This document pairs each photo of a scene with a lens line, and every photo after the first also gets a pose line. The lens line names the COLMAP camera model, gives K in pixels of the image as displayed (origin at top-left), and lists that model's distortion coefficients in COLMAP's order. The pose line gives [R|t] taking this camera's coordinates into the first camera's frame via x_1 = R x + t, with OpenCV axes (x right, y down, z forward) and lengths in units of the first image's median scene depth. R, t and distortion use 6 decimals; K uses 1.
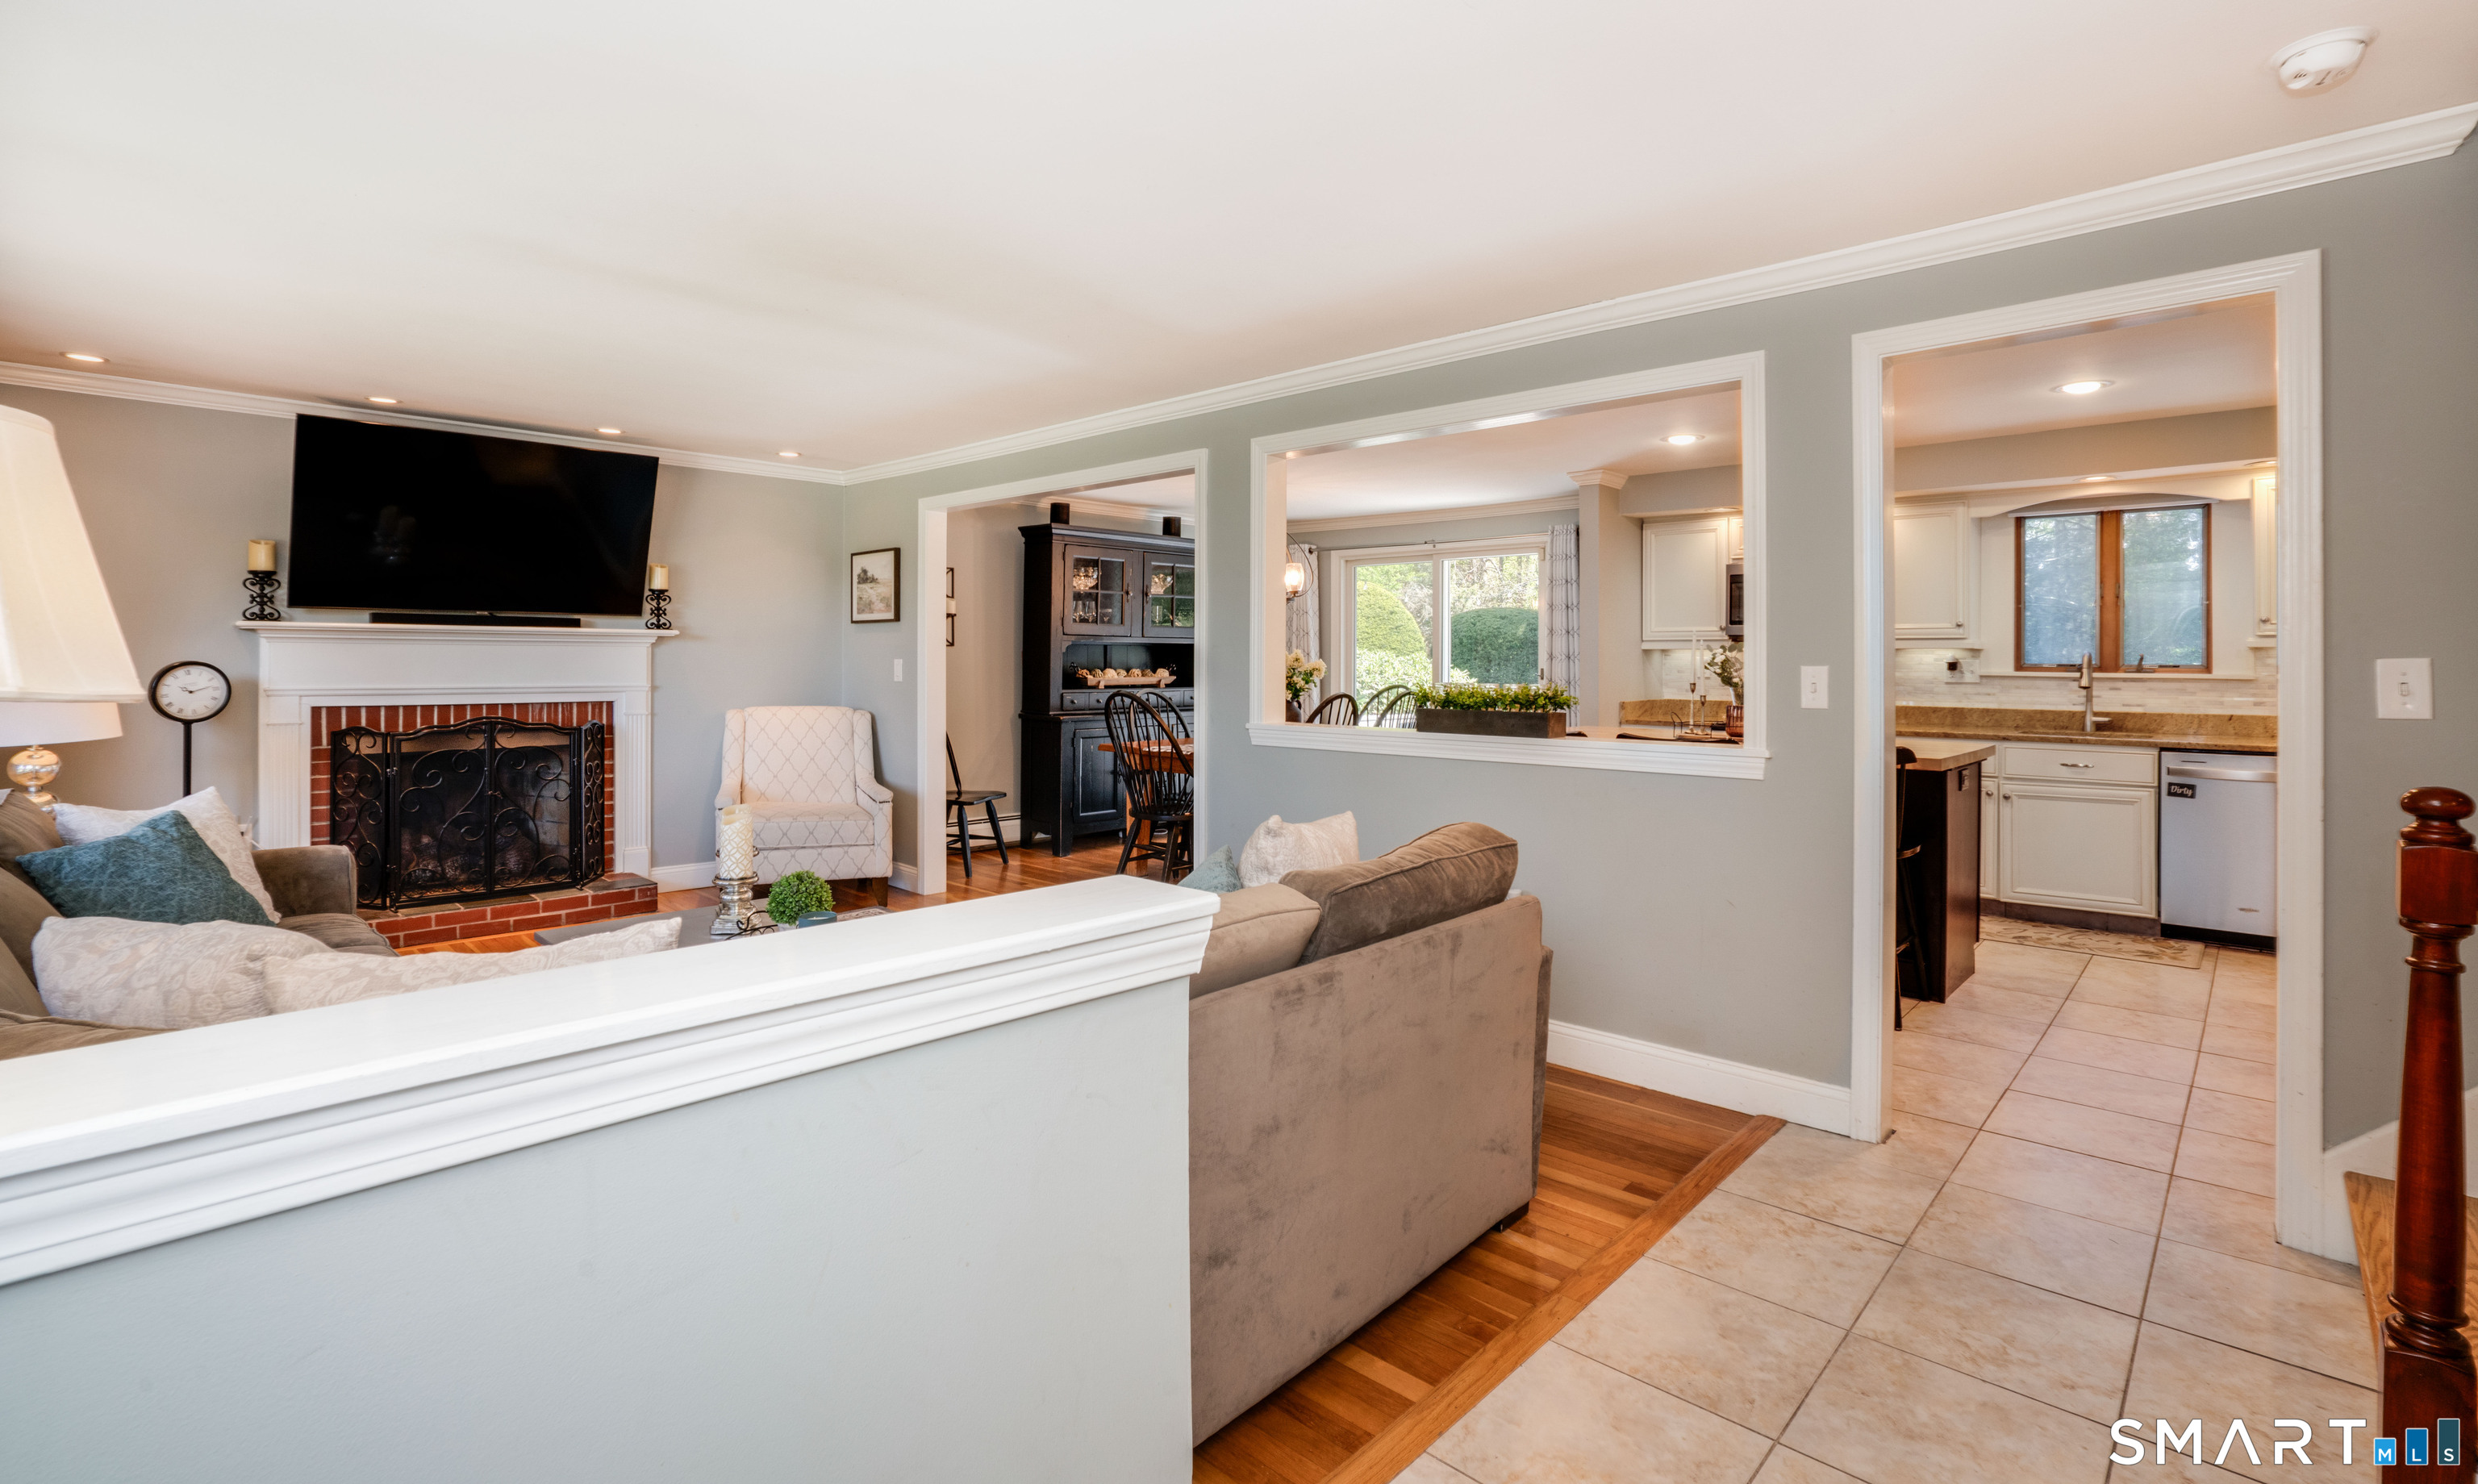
lens RADIAL K [[1118.0, 0, 1263.7], [0, 1118.0, 656.4], [0, 0, 1]] dist [-0.033432, 0.000171]
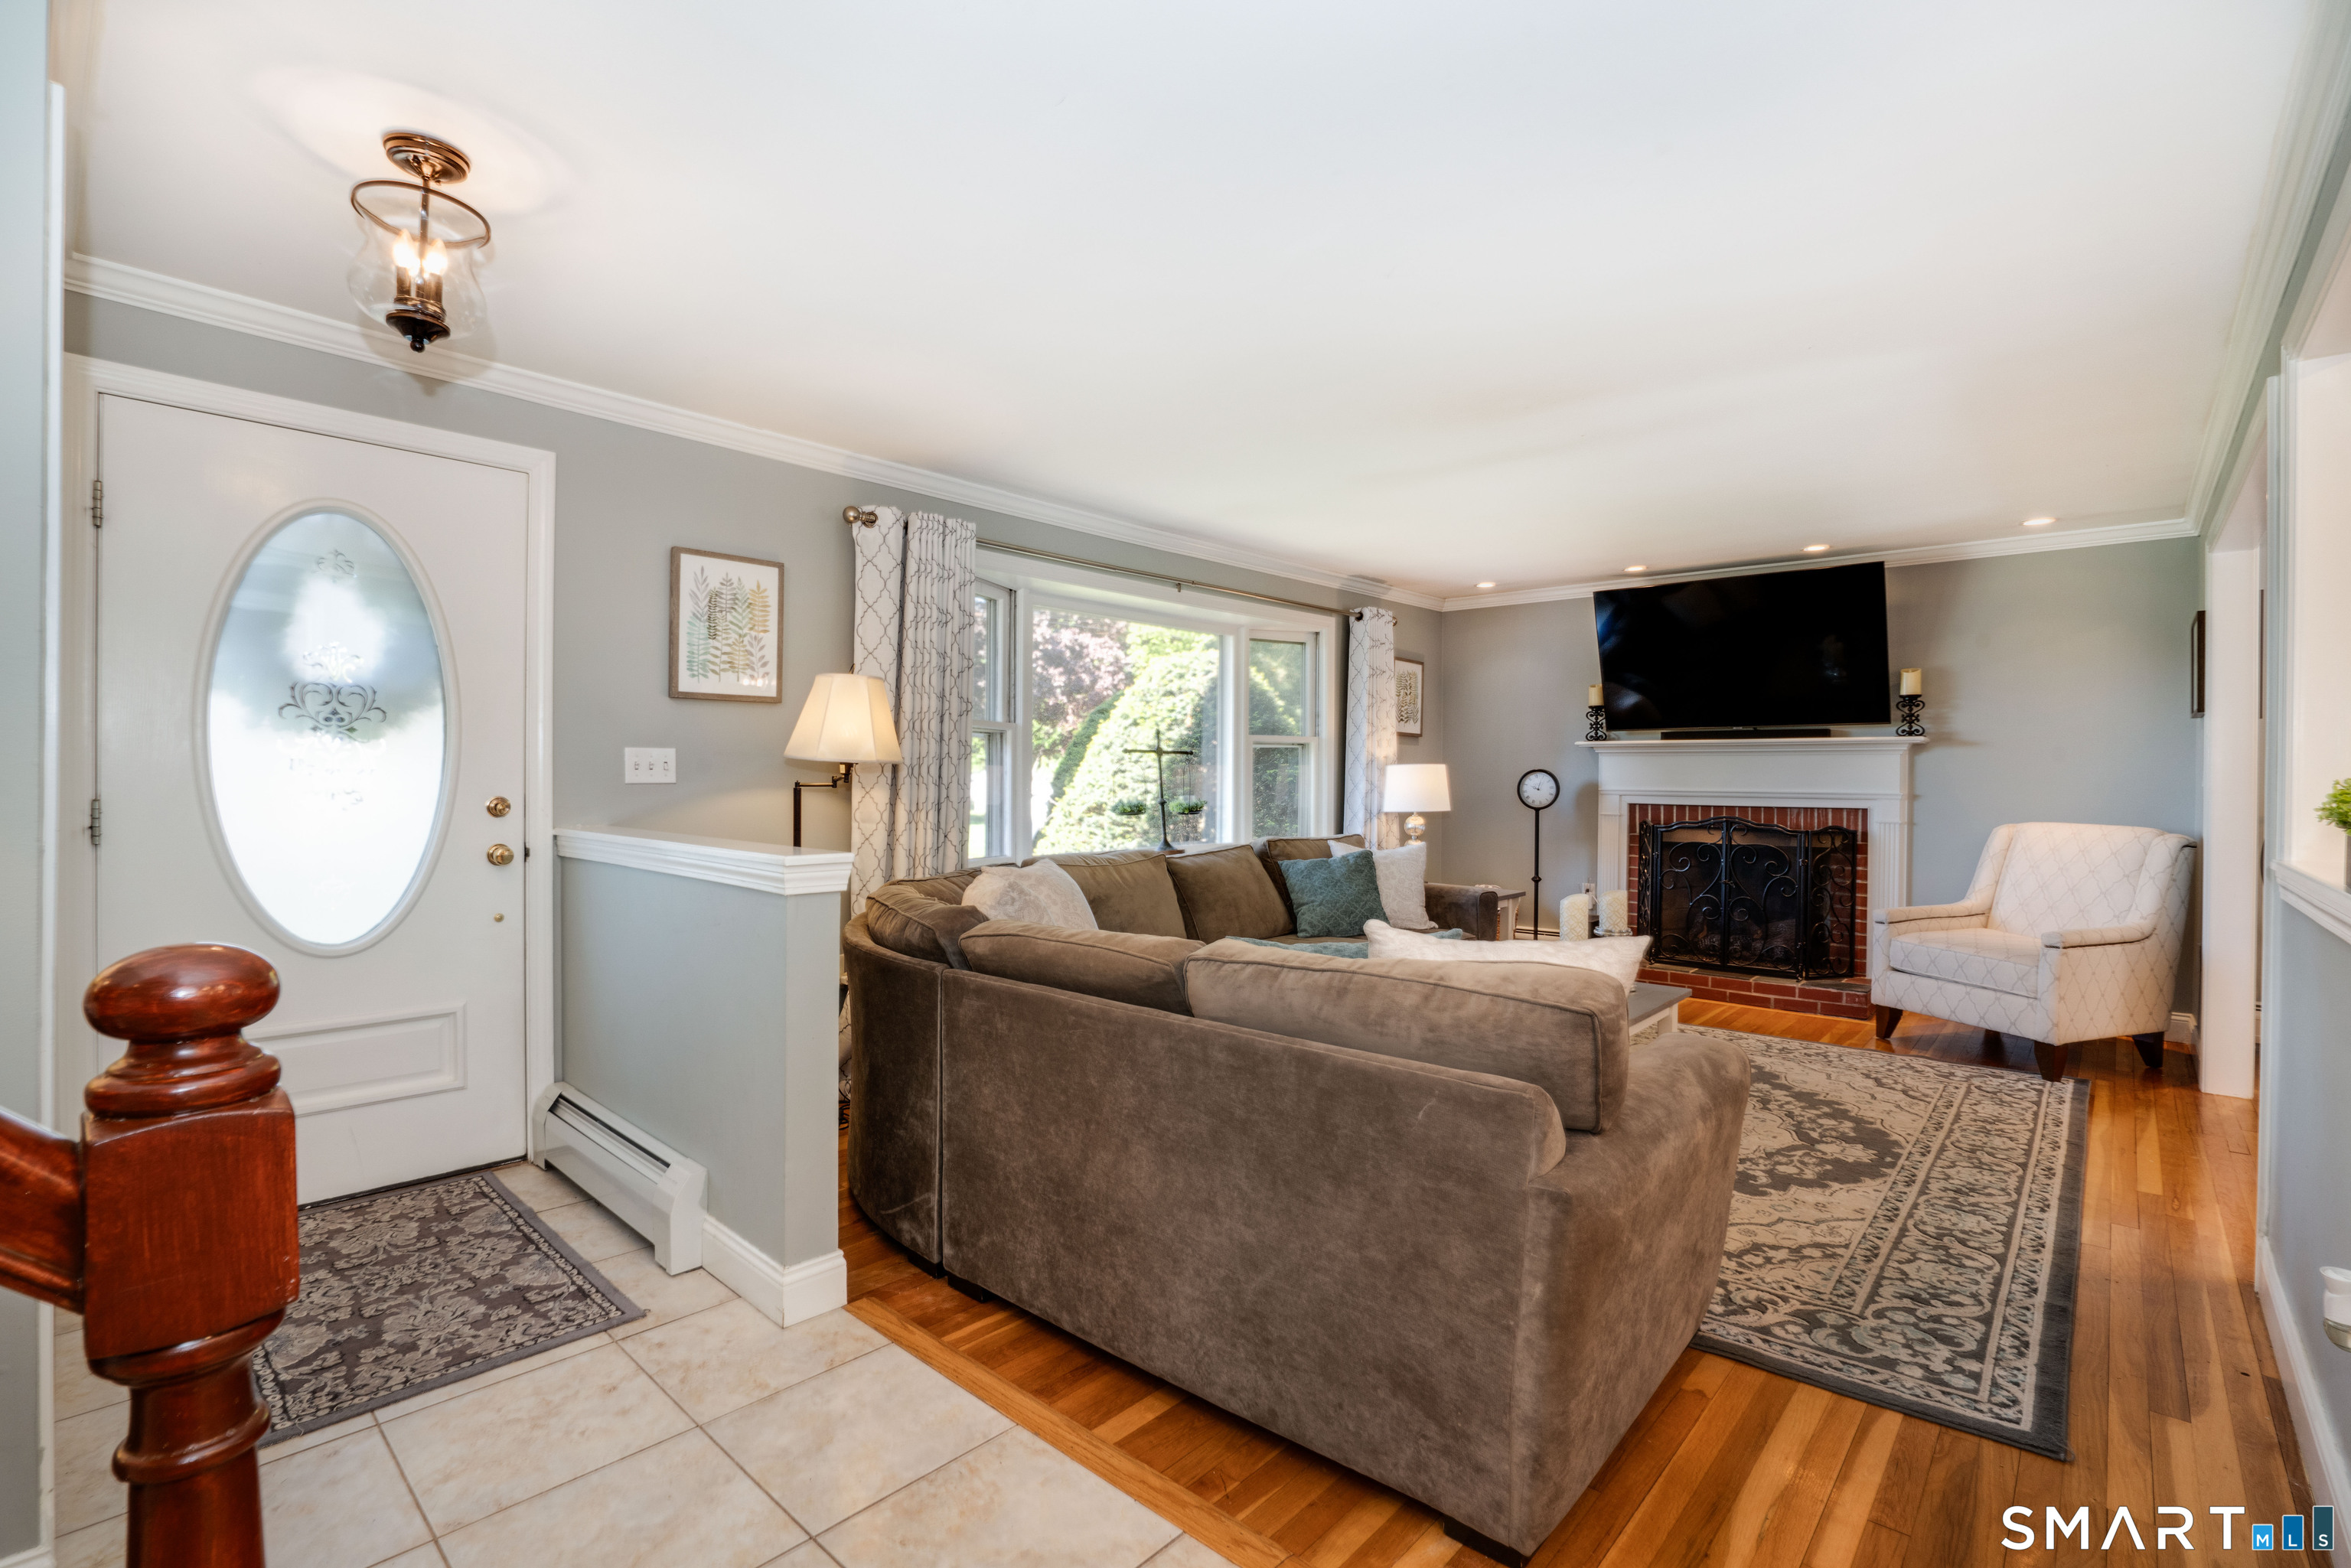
lens RADIAL K [[1066.3, 0, 1157.2], [0, 1066.3, 792.5], [0, 0, 1]] dist [-0.027630, 0.001925]
pose [[-0.004602, 0.011168, -0.999927, 0.438796], [-0.004154, 0.999929, 0.011188, 0.019759], [0.999981, 0.004205, -0.004555, 0.407651]]
